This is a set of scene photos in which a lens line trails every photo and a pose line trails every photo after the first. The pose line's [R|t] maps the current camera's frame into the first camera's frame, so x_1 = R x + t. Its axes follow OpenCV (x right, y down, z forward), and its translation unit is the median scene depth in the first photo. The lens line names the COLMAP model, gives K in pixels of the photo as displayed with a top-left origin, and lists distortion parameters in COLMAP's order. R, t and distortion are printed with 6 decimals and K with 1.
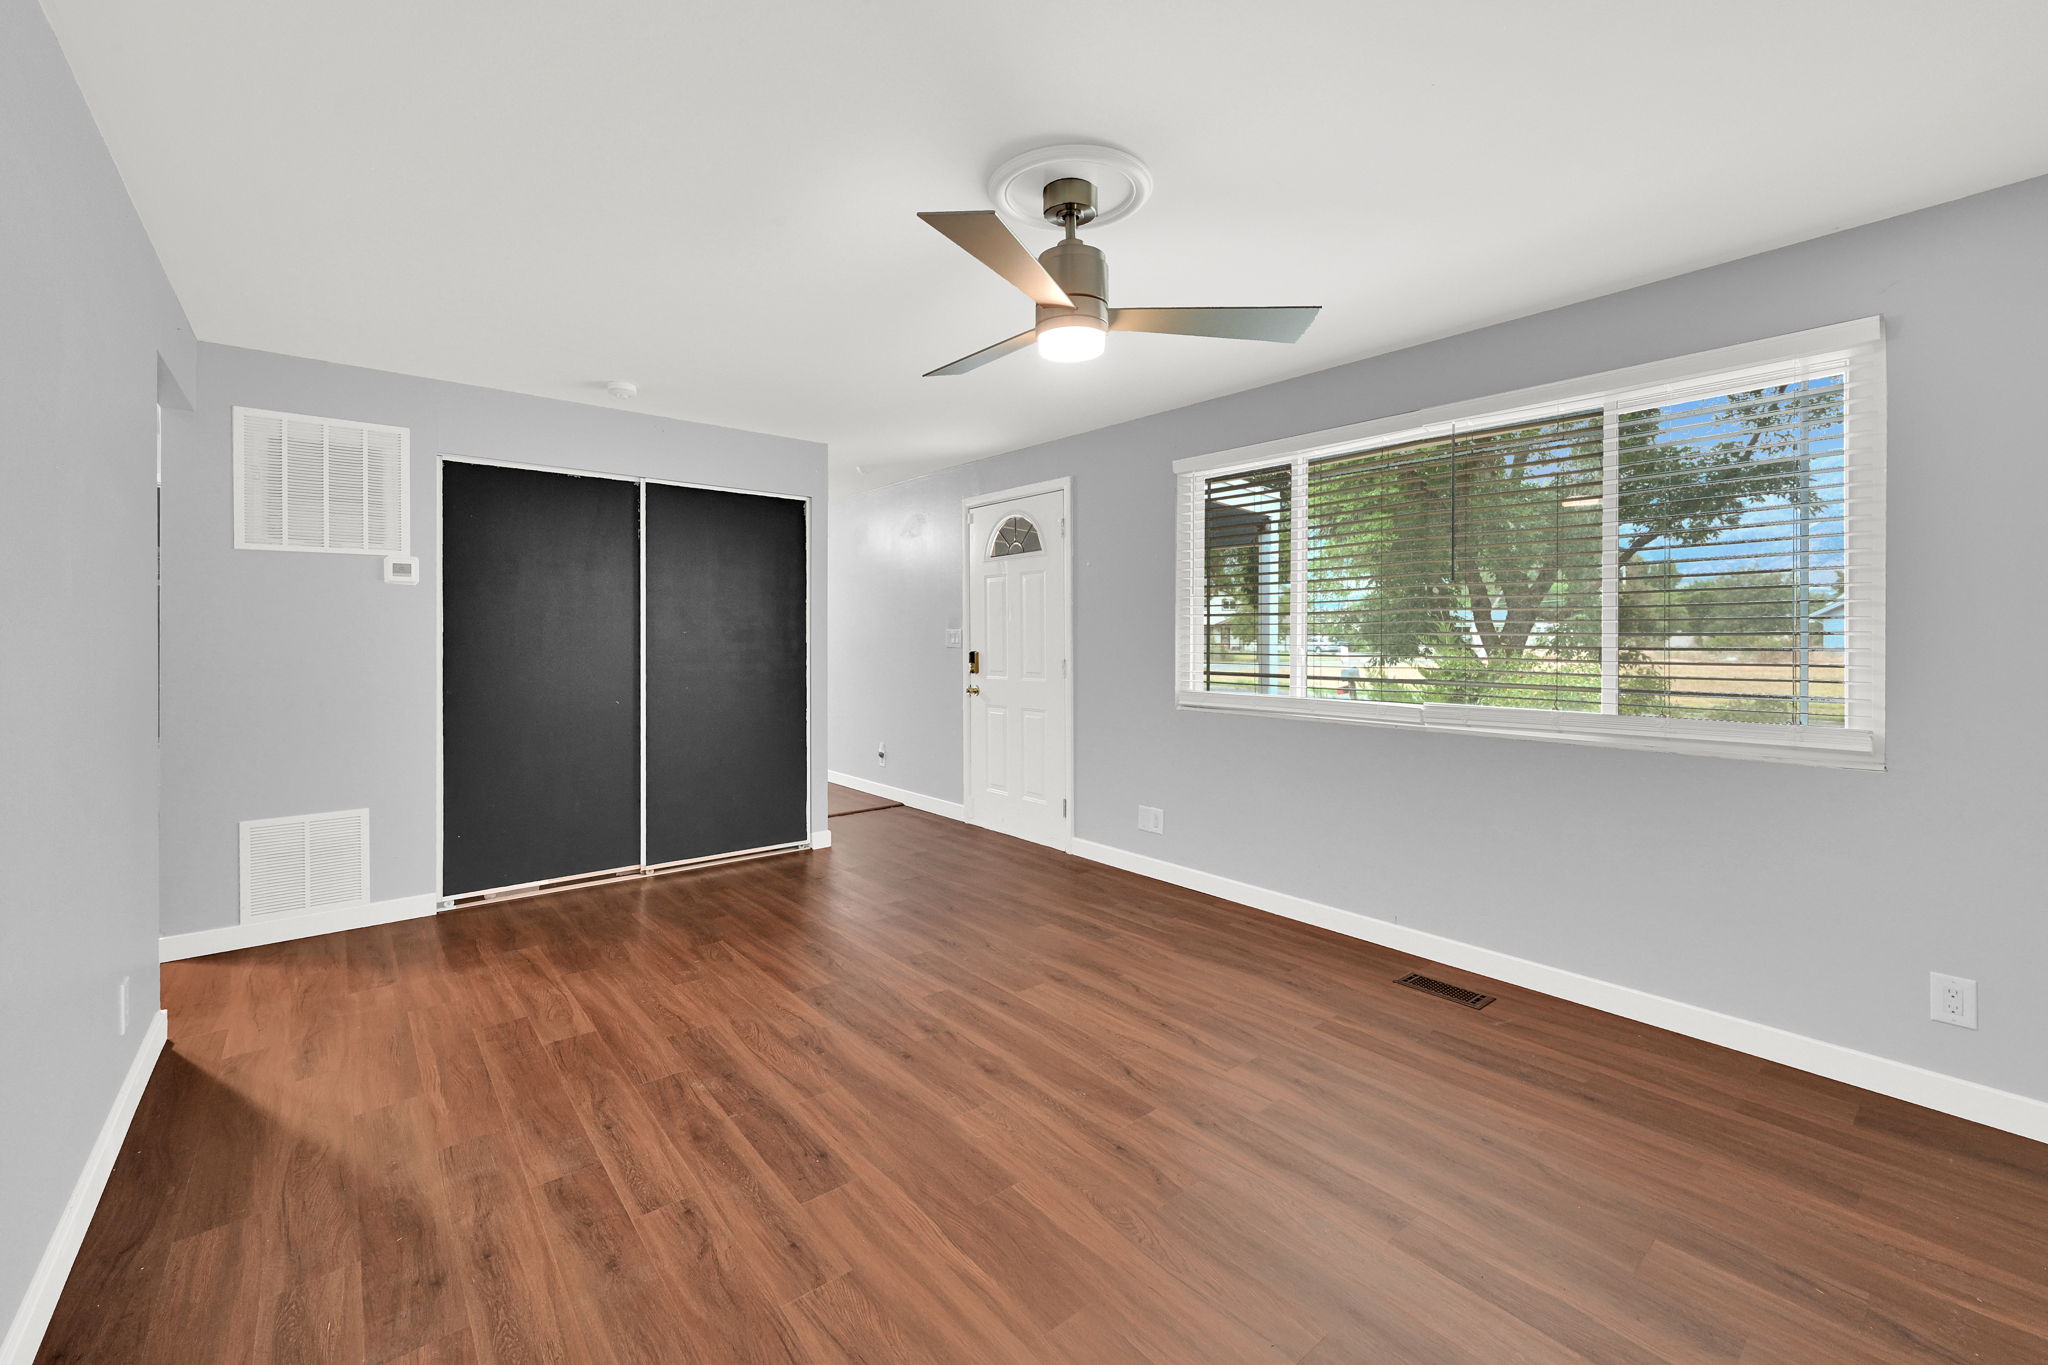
lens RADIAL K [[835.0, 0, 1020.3], [0, 835.0, 641.7], [0, 0, 1]] dist [0.001501, 0.000299]
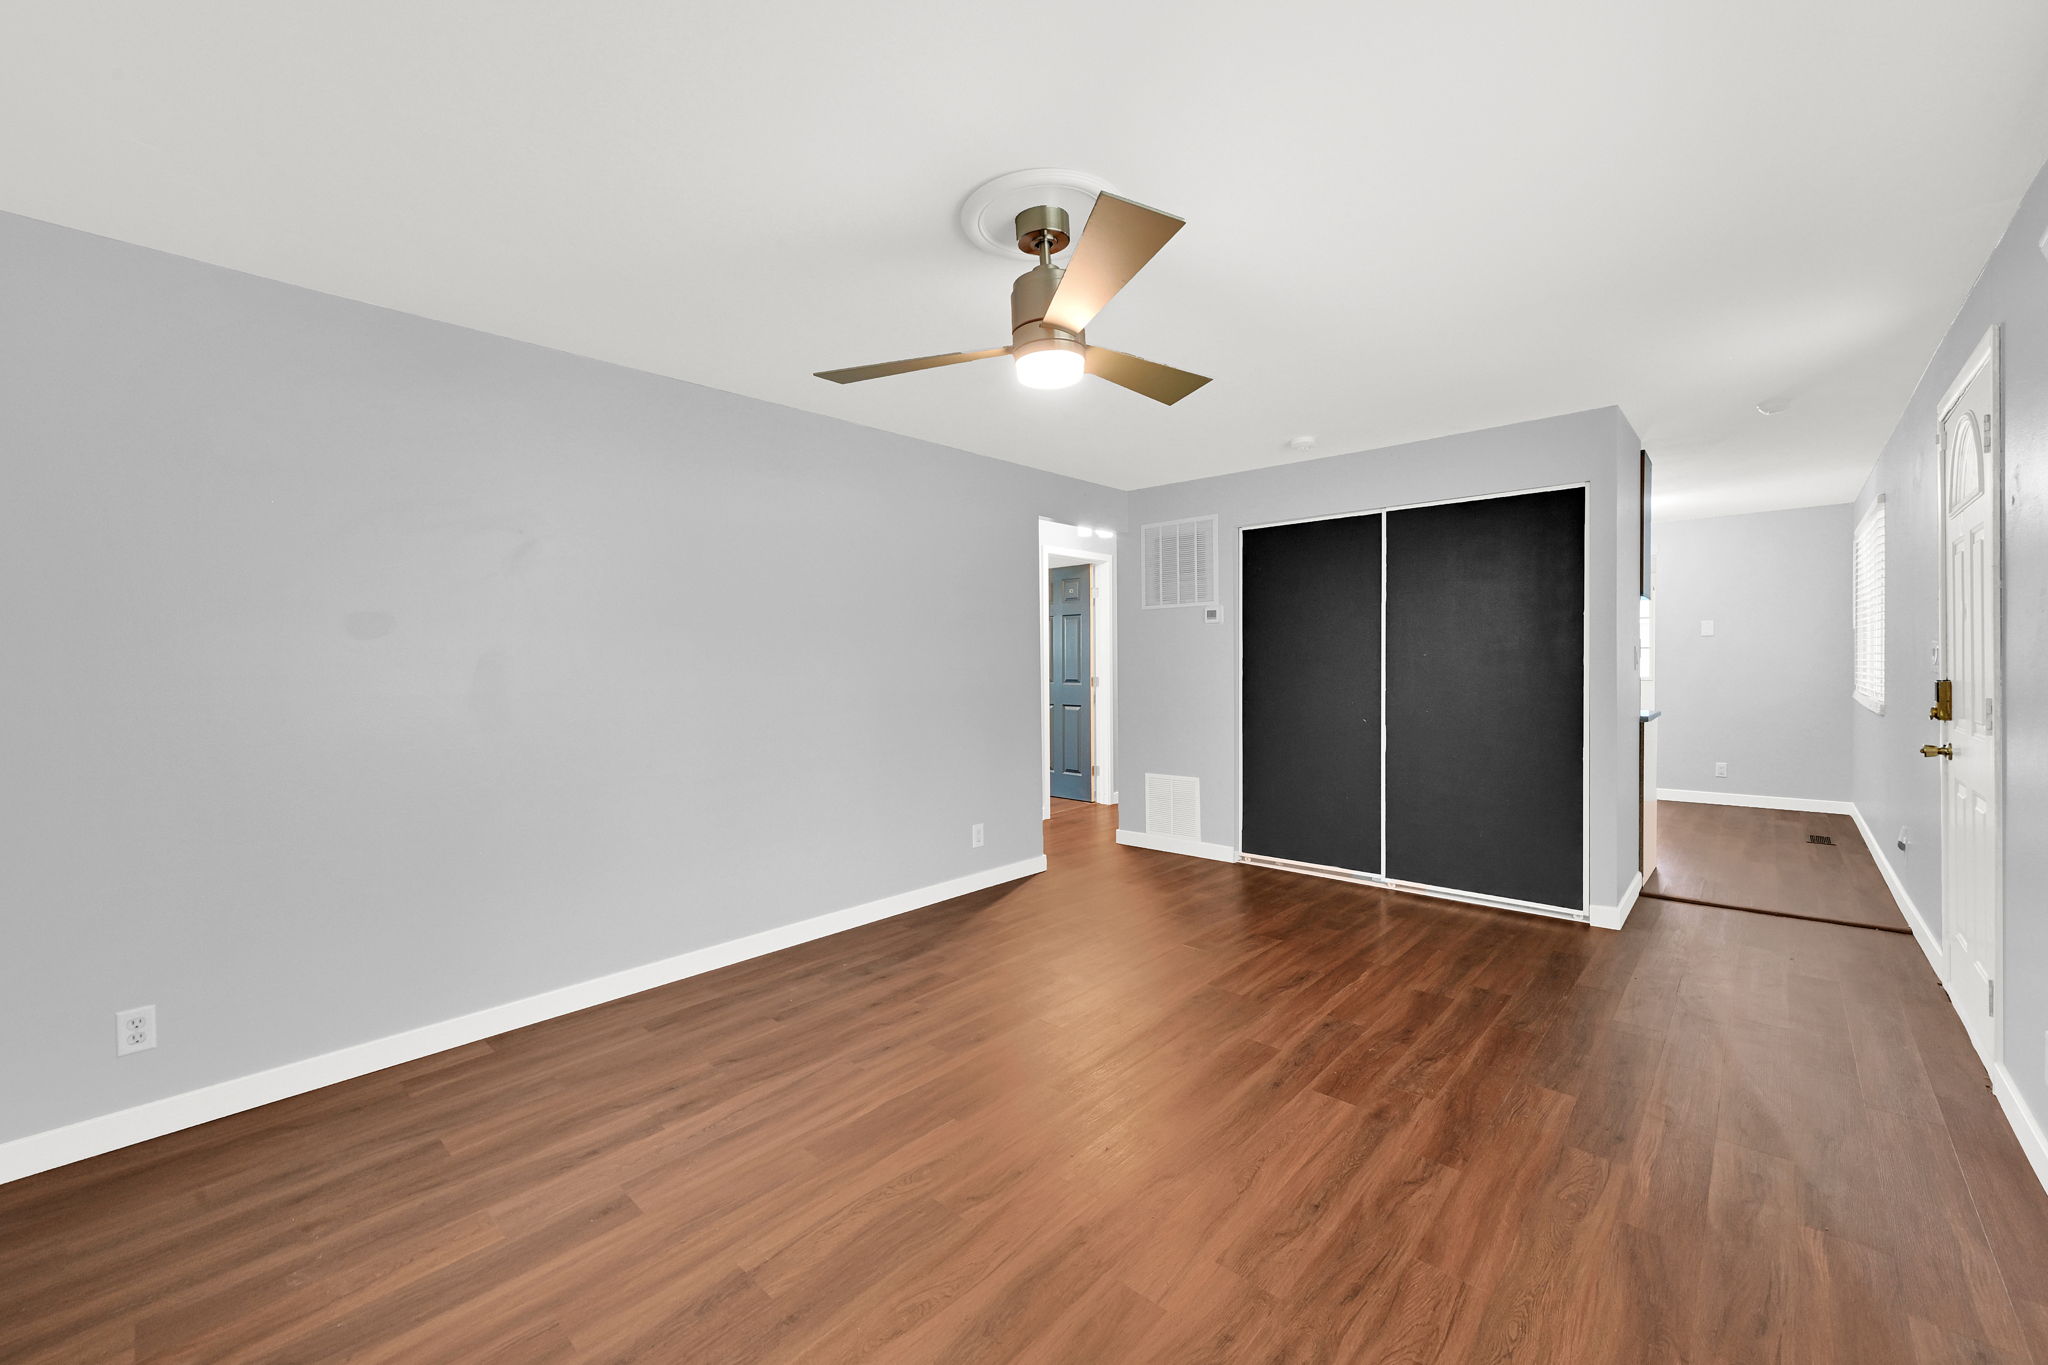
lens RADIAL K [[821.7, 0, 1021.3], [0, 821.7, 668.2], [0, 0, 1]] dist [-0.000217, 0.000261]
pose [[0.140109, 0.003975, -0.990128, 0.880105], [0.004063, 0.999981, 0.004590, -0.002587], [0.990128, -0.004666, 0.140090, 0.699235]]
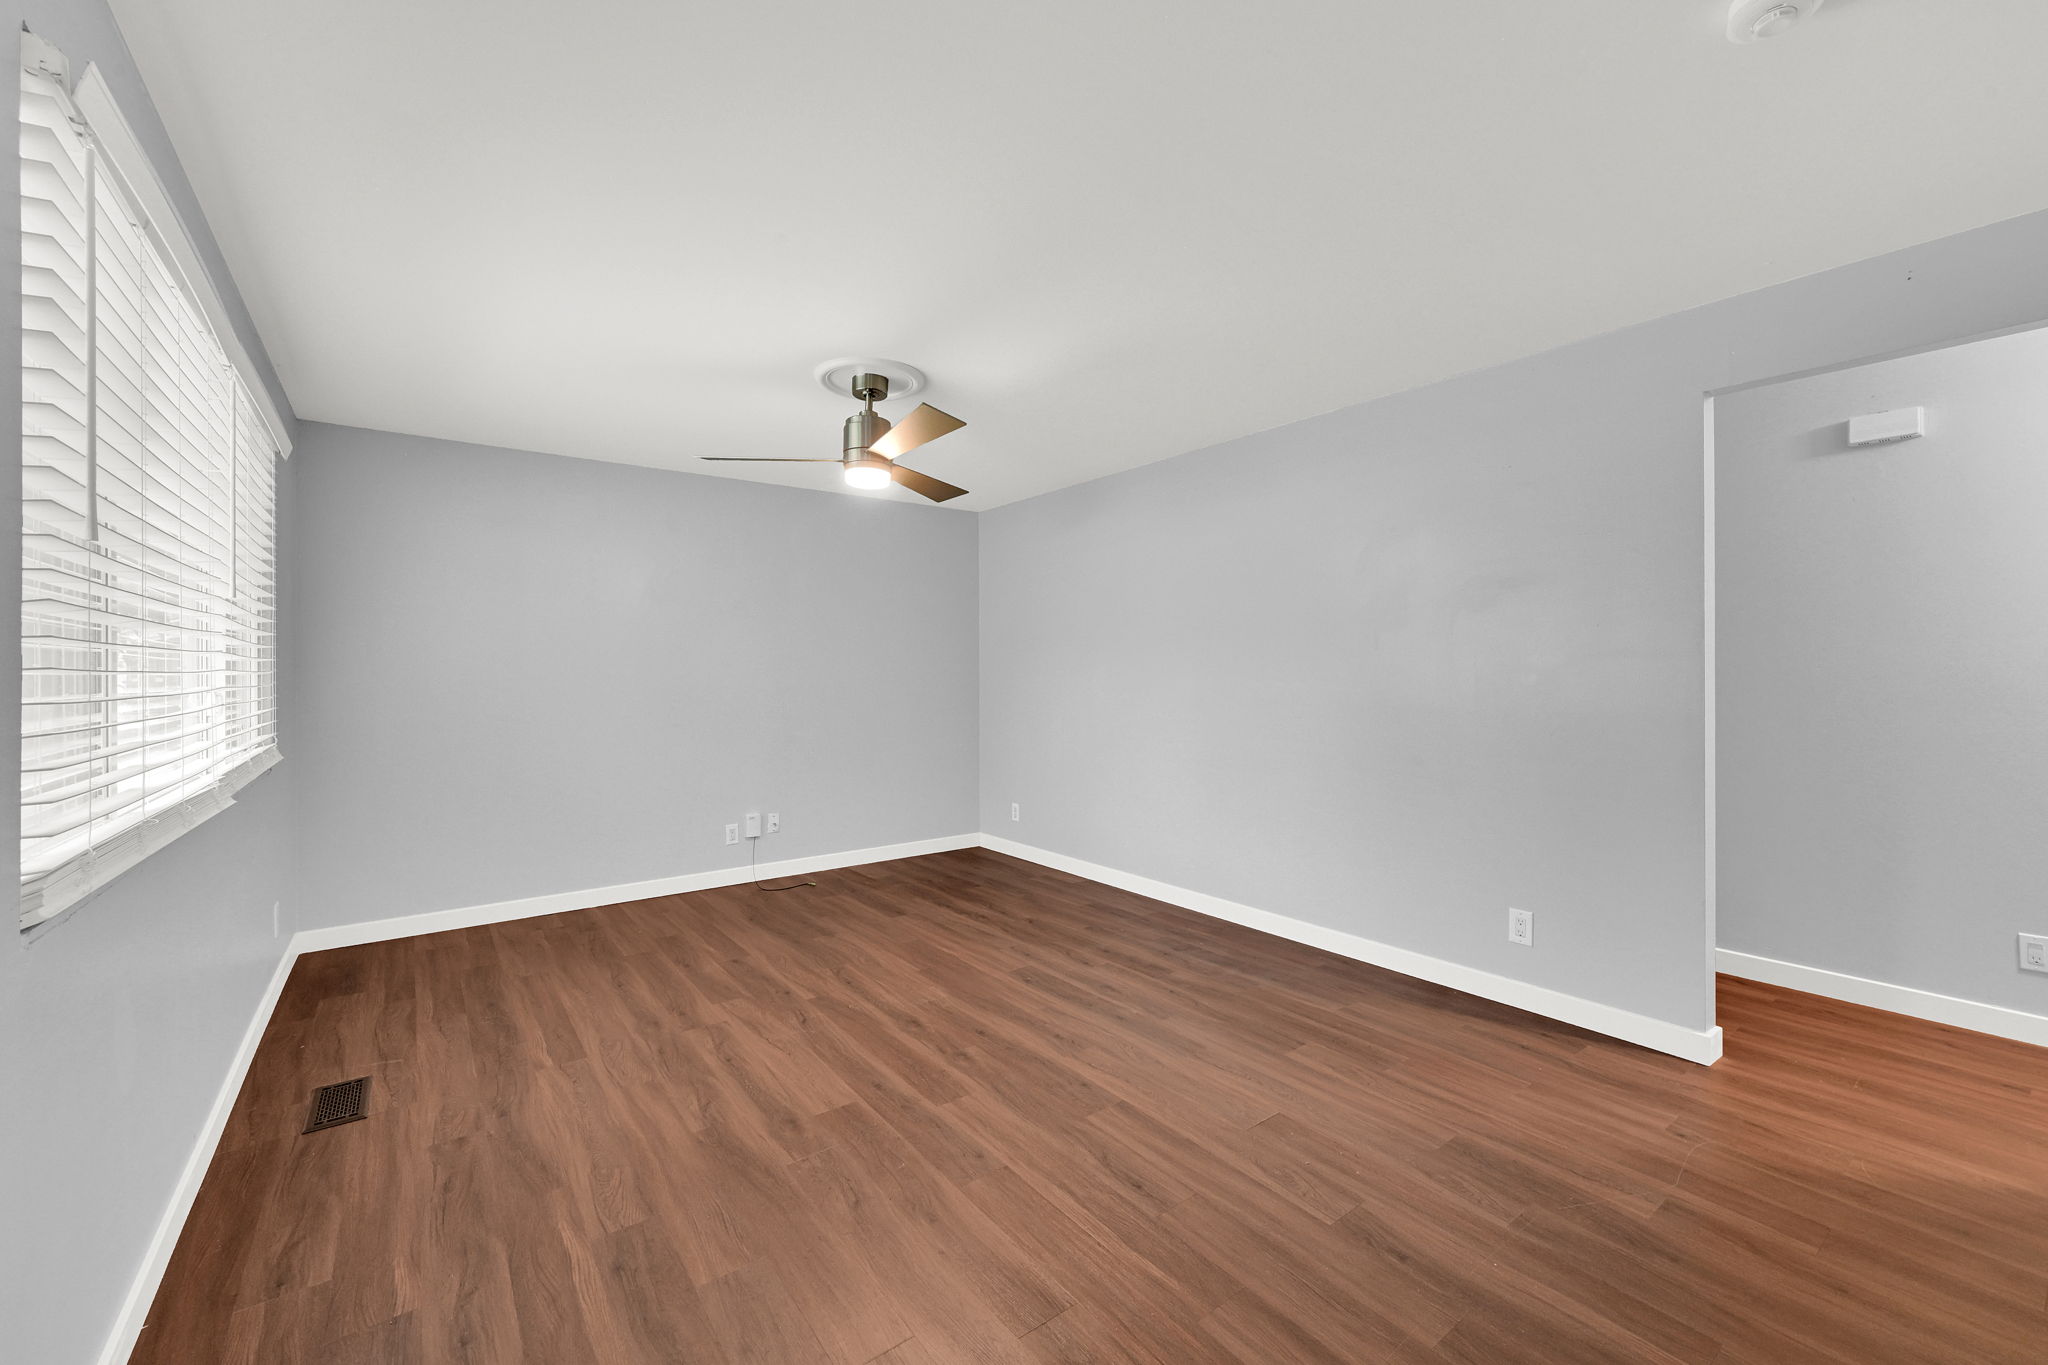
lens RADIAL K [[821.7, 0, 1021.3], [0, 821.7, 668.2], [0, 0, 1]] dist [-0.000217, 0.000261]
pose [[-0.998718, 0.003661, 0.050489, -0.245946], [0.003885, 0.999983, 0.004336, -0.015789], [-0.050472, 0.004526, -0.998715, 2.095129]]
